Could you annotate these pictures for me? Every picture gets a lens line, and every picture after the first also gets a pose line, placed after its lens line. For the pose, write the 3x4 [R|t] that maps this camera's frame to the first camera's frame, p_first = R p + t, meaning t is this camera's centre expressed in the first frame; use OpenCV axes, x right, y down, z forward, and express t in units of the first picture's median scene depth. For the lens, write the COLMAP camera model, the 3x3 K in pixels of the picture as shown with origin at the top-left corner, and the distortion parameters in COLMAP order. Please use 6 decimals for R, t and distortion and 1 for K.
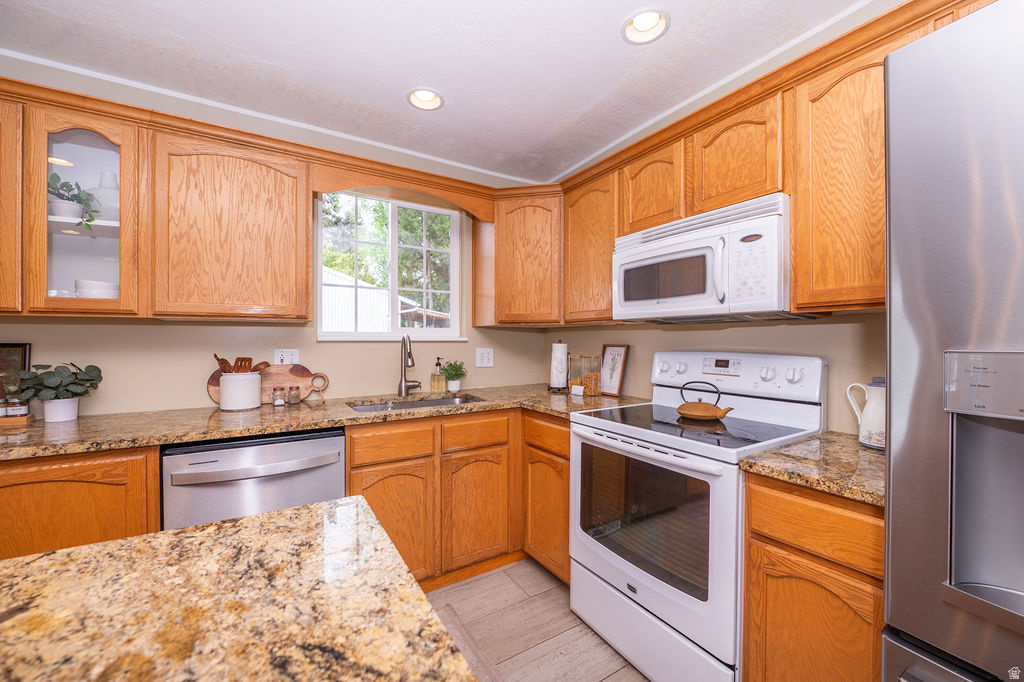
lens RADIAL K [[410.1, 0, 509.9], [0, 410.1, 340.8], [0, 0, 1]] dist [-0.009492, -0.000632]
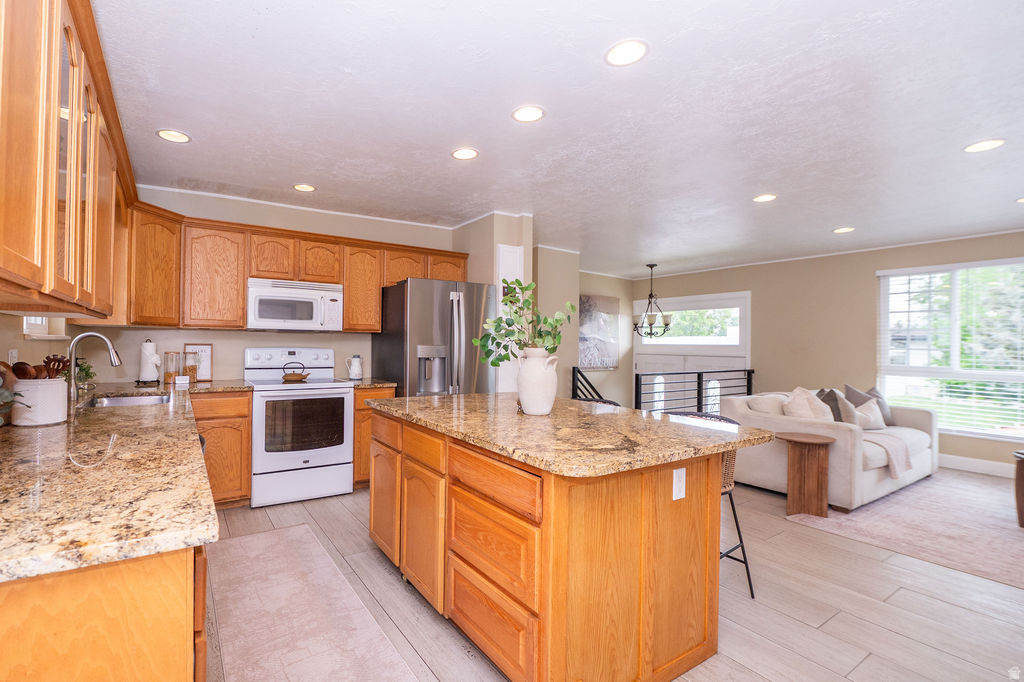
lens RADIAL K [[456.2, 0, 457.0], [0, 456.2, 339.5], [0, 0, 1]] dist [-0.013089, -0.000006]
pose [[-0.002436, 0.009028, 0.999956, -1.514404], [-0.012542, 0.999880, -0.009058, -0.001336], [-0.999918, -0.012563, -0.002323, 0.187355]]
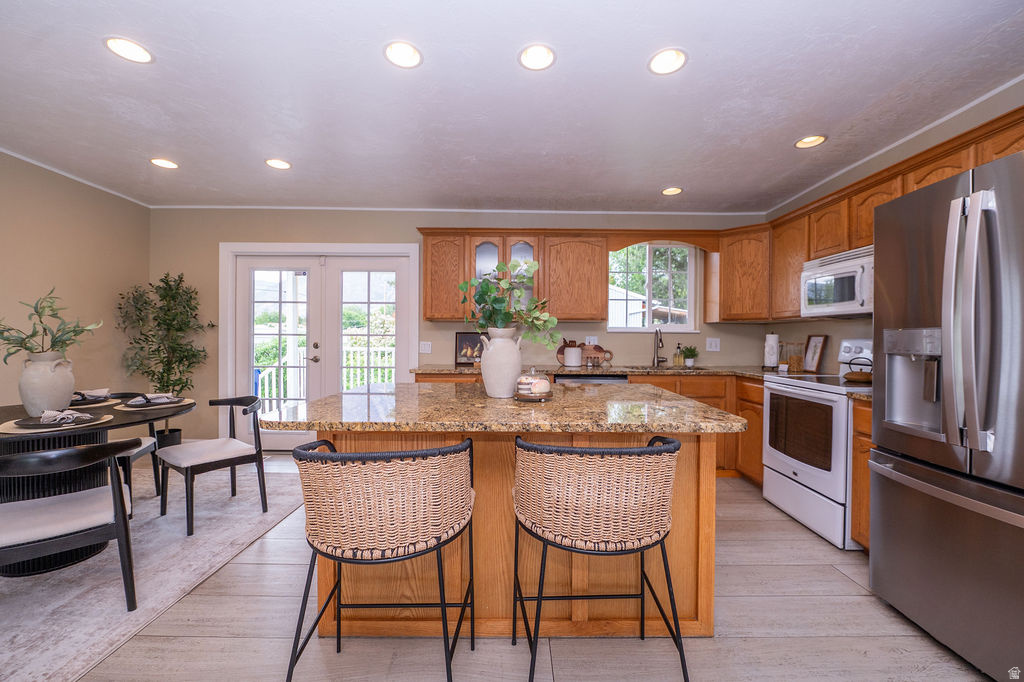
lens RADIAL K [[410.1, 0, 523.8], [0, 410.1, 339.6], [0, 0, 1]] dist [-0.009492, -0.000632]
pose [[0.858768, 0.008341, -0.512296, 0.144663], [-0.006854, 0.999965, 0.004791, 0.030193], [0.512318, -0.000603, 0.858795, -0.794182]]
